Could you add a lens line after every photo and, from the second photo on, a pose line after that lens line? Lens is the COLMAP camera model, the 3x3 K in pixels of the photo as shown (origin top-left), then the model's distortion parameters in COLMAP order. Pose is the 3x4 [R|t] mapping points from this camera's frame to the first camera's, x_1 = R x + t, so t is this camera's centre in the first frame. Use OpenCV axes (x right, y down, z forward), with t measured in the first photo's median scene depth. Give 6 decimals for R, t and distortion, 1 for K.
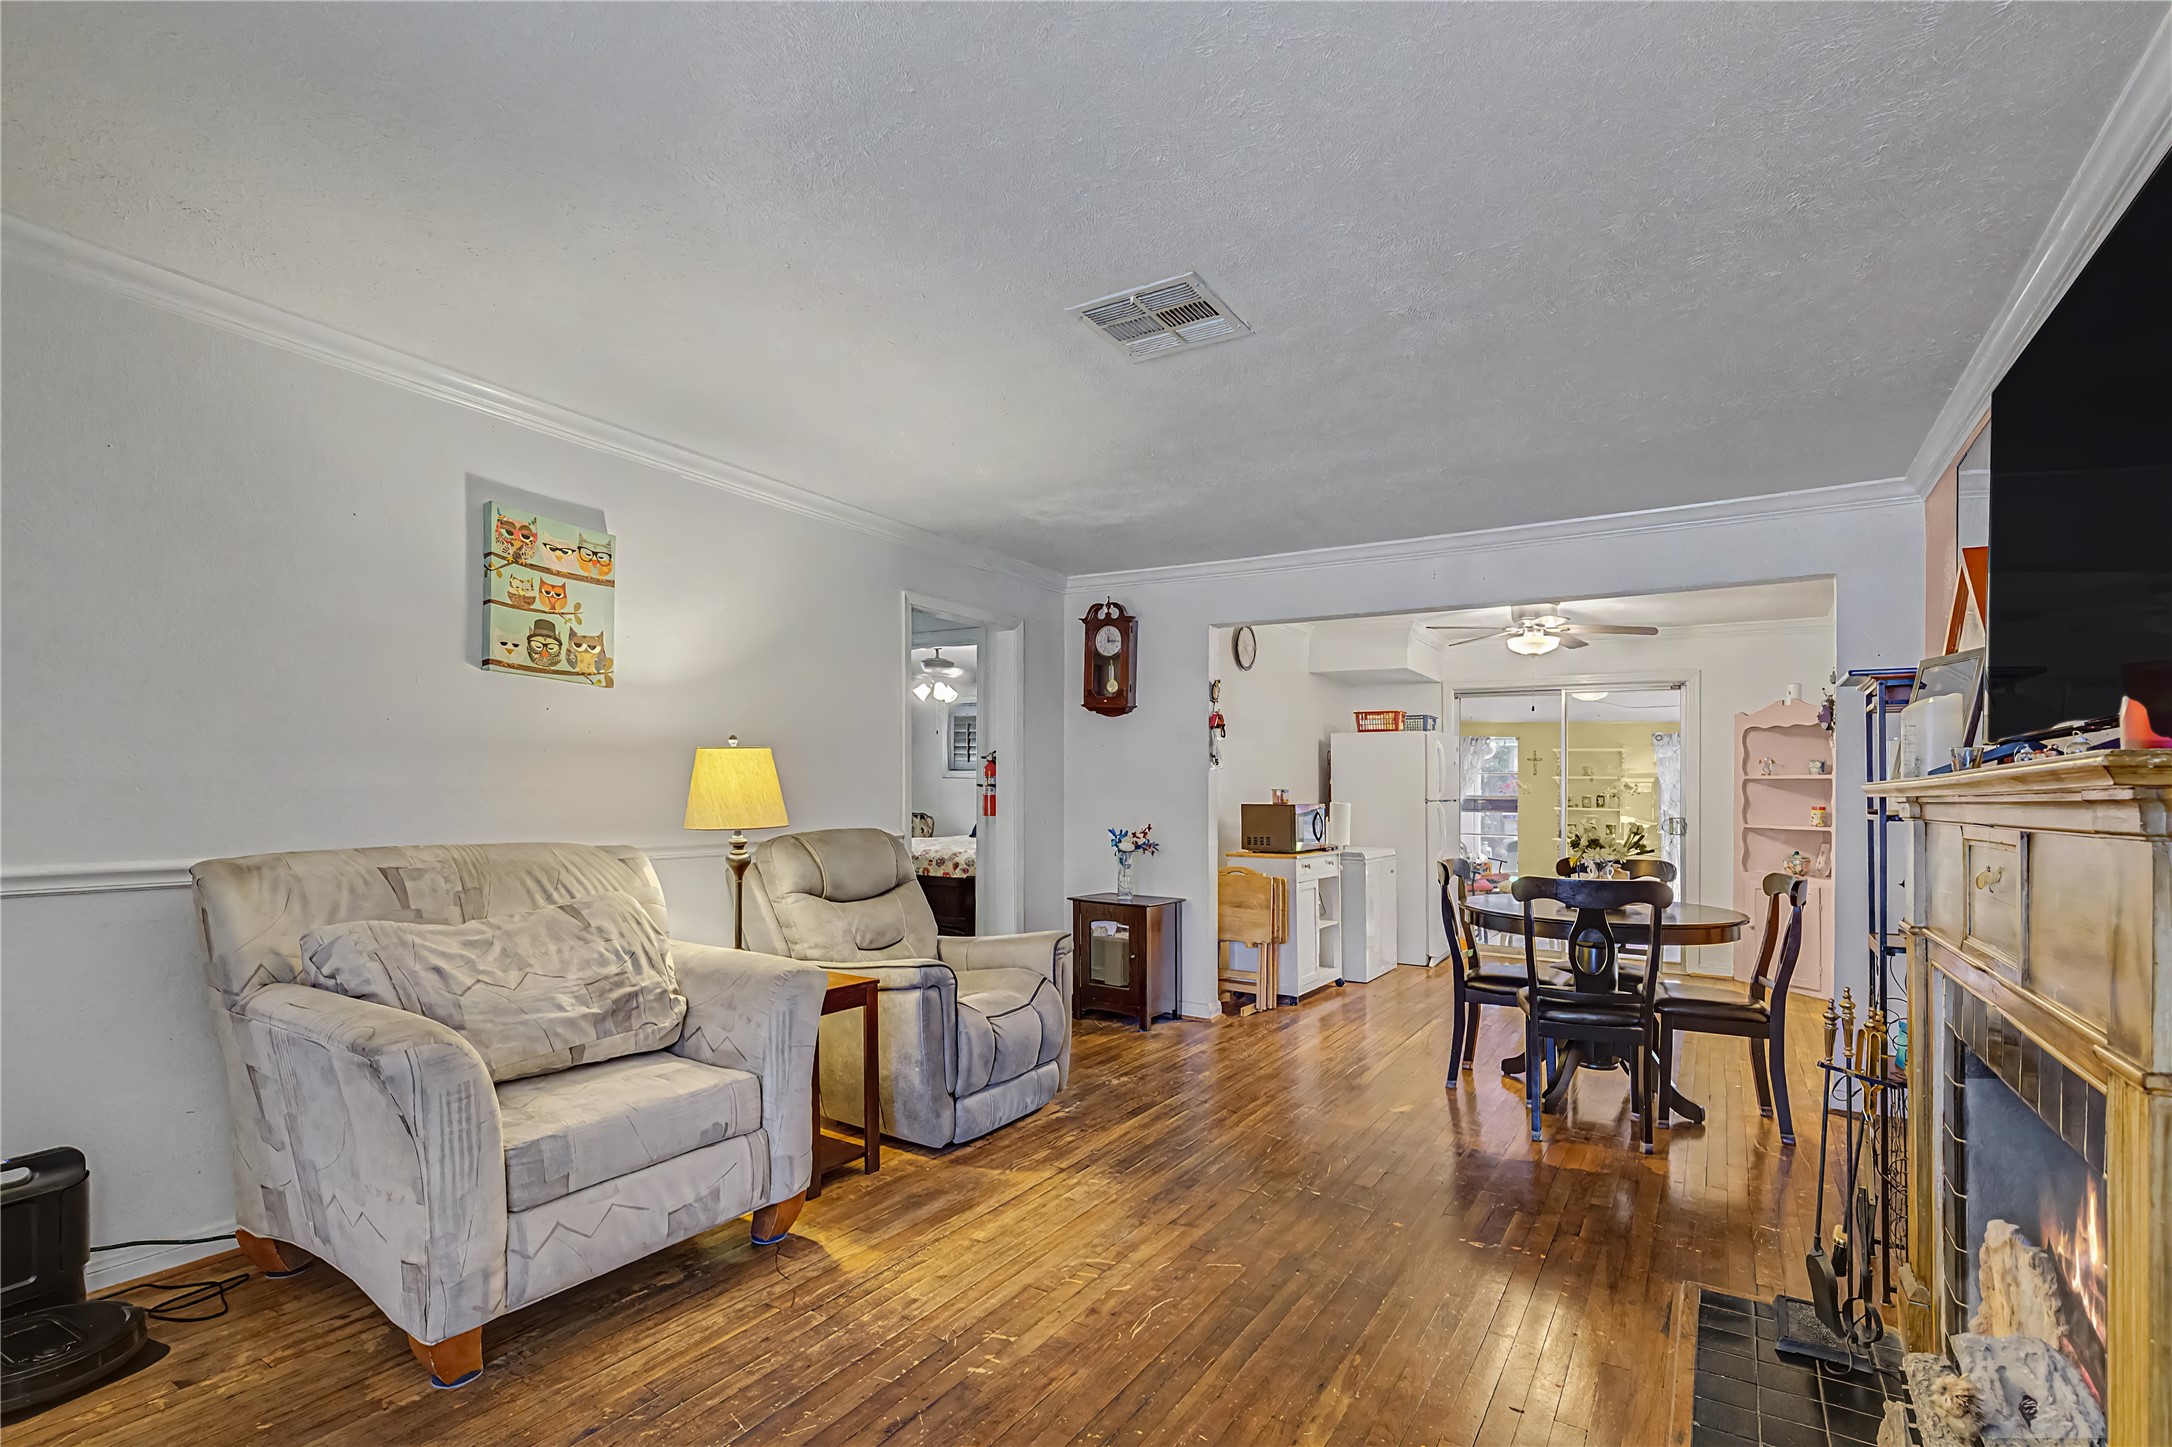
lens RADIAL K [[996.6, 0, 1097.3], [0, 996.6, 798.5], [0, 0, 1]] dist [-0.004004, 0.004682]
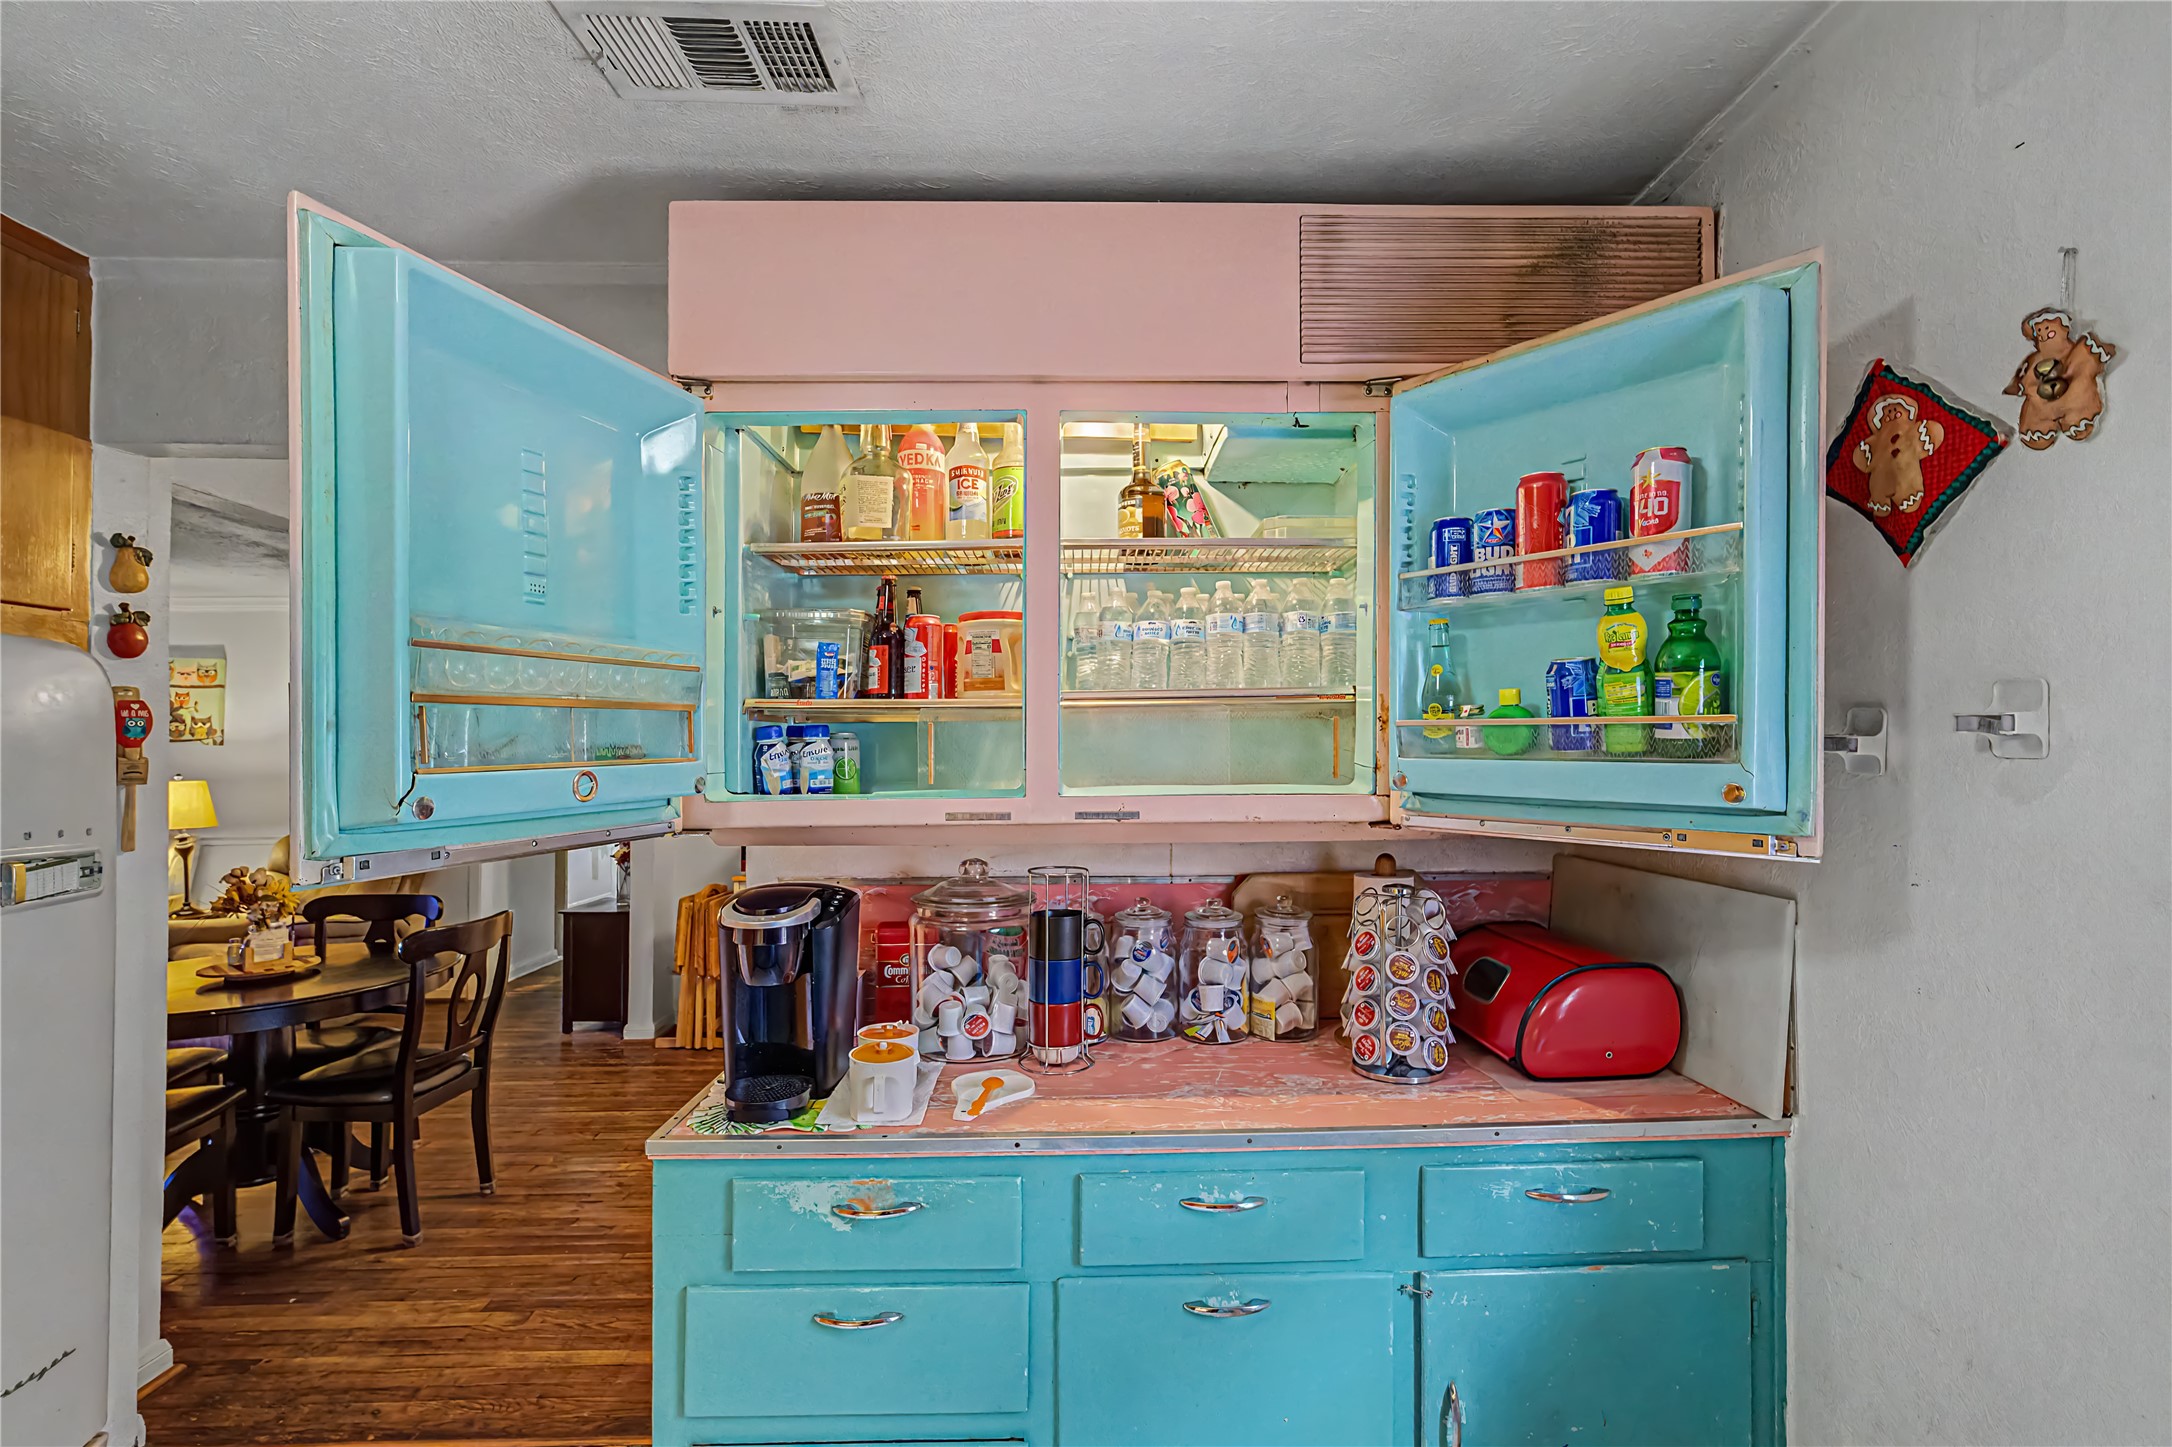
lens RADIAL K [[996.6, 0, 1102.0], [0, 996.6, 737.2], [0, 0, 1]] dist [-0.004004, 0.004682]
pose [[0.526743, -0.035112, -0.849299, 1.773172], [0.006149, 0.999278, -0.037498, -0.046409], [0.850002, 0.014529, 0.526578, 1.343035]]
